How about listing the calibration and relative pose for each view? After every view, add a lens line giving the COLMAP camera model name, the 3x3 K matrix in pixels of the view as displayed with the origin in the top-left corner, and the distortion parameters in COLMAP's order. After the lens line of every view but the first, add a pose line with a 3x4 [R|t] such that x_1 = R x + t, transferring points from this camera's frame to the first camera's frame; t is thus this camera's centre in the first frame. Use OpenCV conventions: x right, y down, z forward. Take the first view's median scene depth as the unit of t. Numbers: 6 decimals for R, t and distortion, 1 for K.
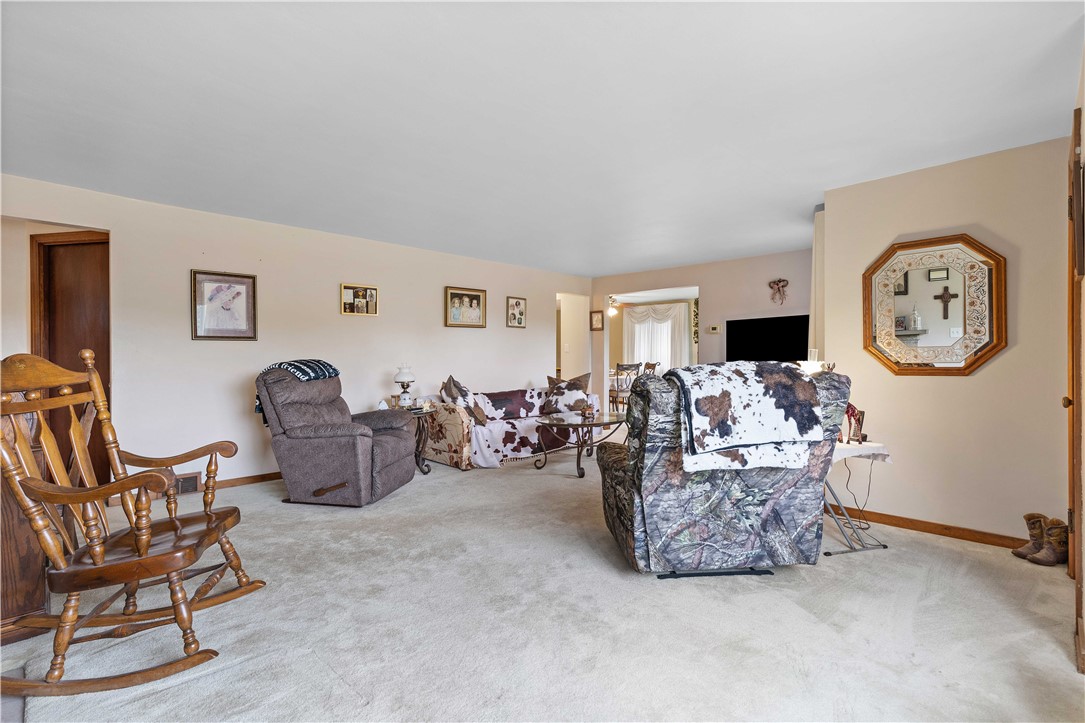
lens RADIAL K [[486.2, 0, 542.5], [0, 486.2, 361.5], [0, 0, 1]] dist [-0.000027, 0.000030]
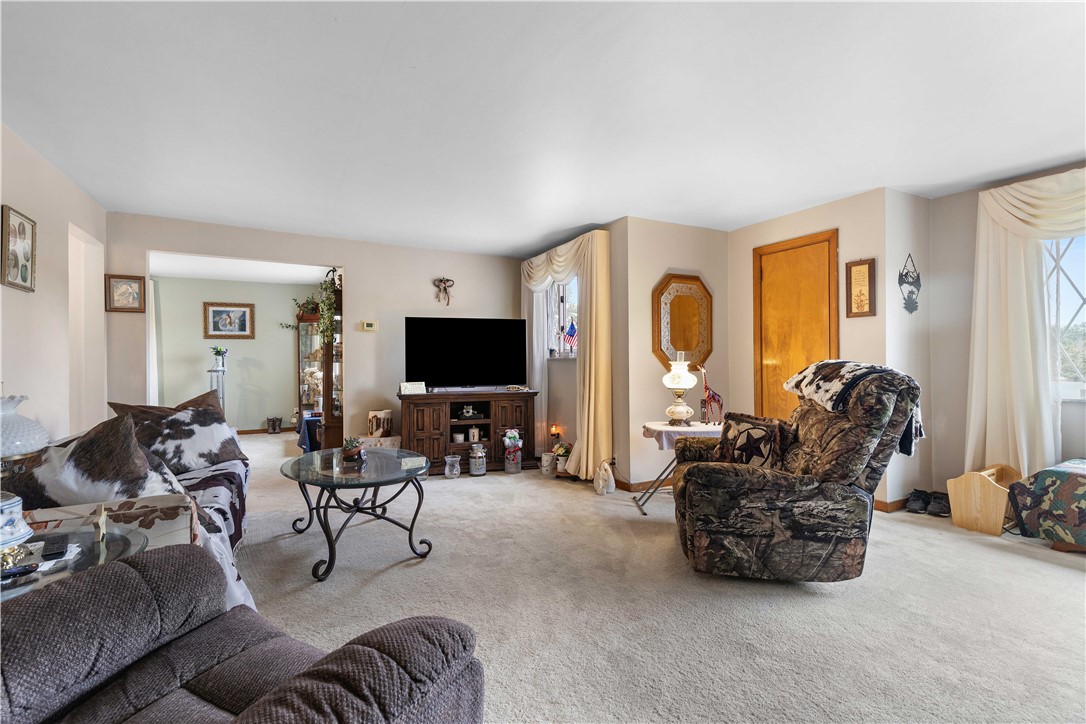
lens RADIAL K [[486.6, 0, 543.0], [0, 486.6, 362.0], [0, 0, 1]] dist [-0.000027, 0.000030]
pose [[0.267465, -0.007446, 0.963539, -0.348519], [0.017121, 0.999849, 0.002974, -0.003686], [-0.963416, 0.015701, 0.267552, 0.509026]]
